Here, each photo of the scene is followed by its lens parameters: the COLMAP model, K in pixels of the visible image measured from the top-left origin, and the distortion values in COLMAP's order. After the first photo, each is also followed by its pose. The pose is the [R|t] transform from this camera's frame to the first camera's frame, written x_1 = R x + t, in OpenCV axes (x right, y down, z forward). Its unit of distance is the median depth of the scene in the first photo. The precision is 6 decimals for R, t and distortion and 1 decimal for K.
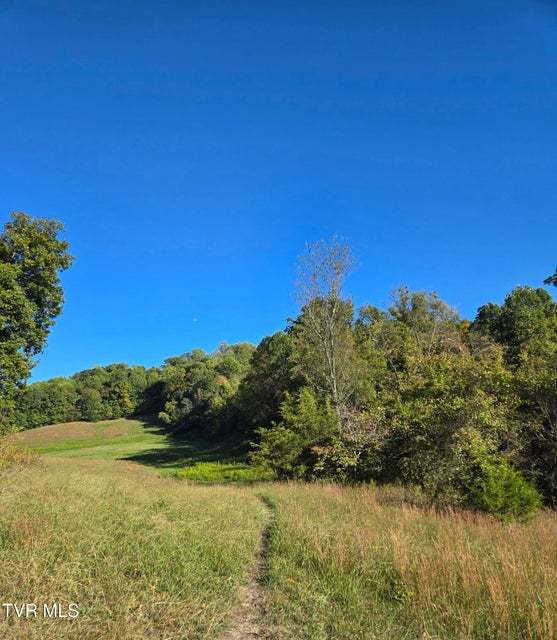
lens RADIAL K [[500.5, 0, 278.6], [0, 500.5, 383.7], [0, 0, 1]] dist [0.033705, -0.001970]
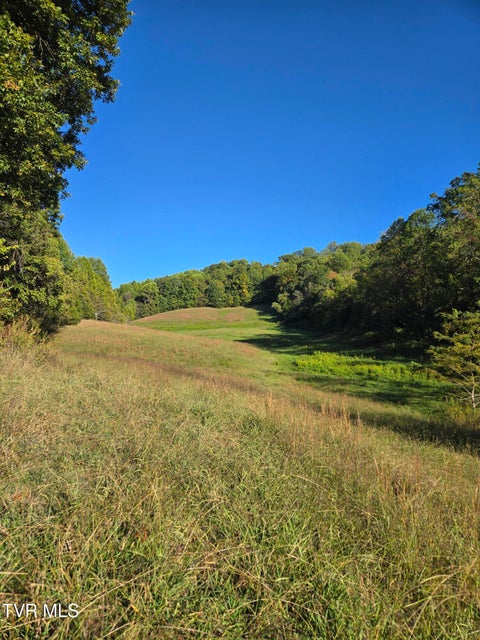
lens RADIAL K [[421.0, 0, 238.0], [0, 421.0, 330.4], [0, 0, 1]] dist [0.076398, -0.068156]
pose [[0.951363, 0.073658, -0.299138, -0.025061], [-0.040052, 0.992328, 0.116964, 0.011788], [0.305458, -0.099294, 0.947014, 0.078412]]
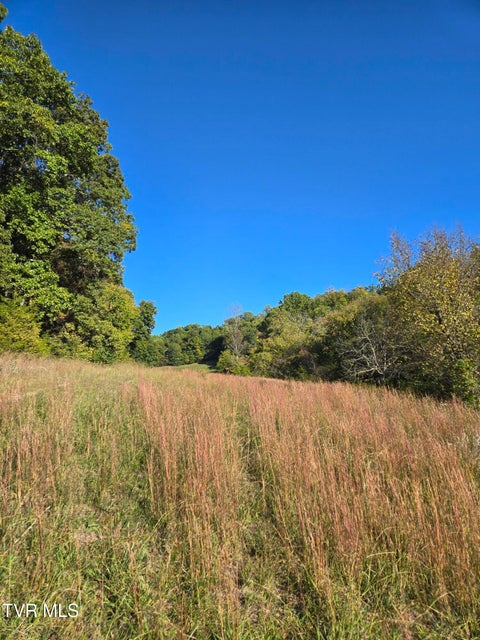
lens RADIAL K [[421.0, 0, 238.0], [0, 421.0, 330.4], [0, 0, 1]] dist [0.076398, -0.068156]
pose [[0.976773, -0.030258, -0.212130, 0.069928], [0.028336, 0.999525, -0.012095, -0.007151], [0.212395, 0.005804, 0.977167, -0.160527]]
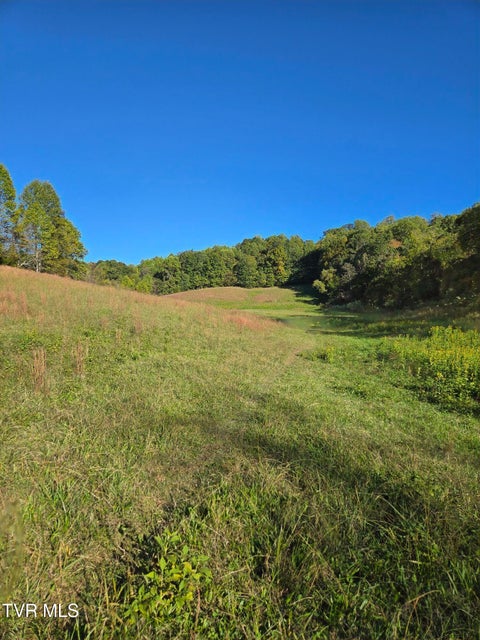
lens RADIAL K [[422.6, 0, 240.0], [0, 422.6, 320.0], [0, 0, 1]] dist [0.084615, -0.067285]
pose [[0.917499, 0.110399, -0.382110, -0.062589], [-0.070048, 0.990541, 0.117991, 0.046161], [0.391522, -0.081491, 0.916553, 0.249943]]
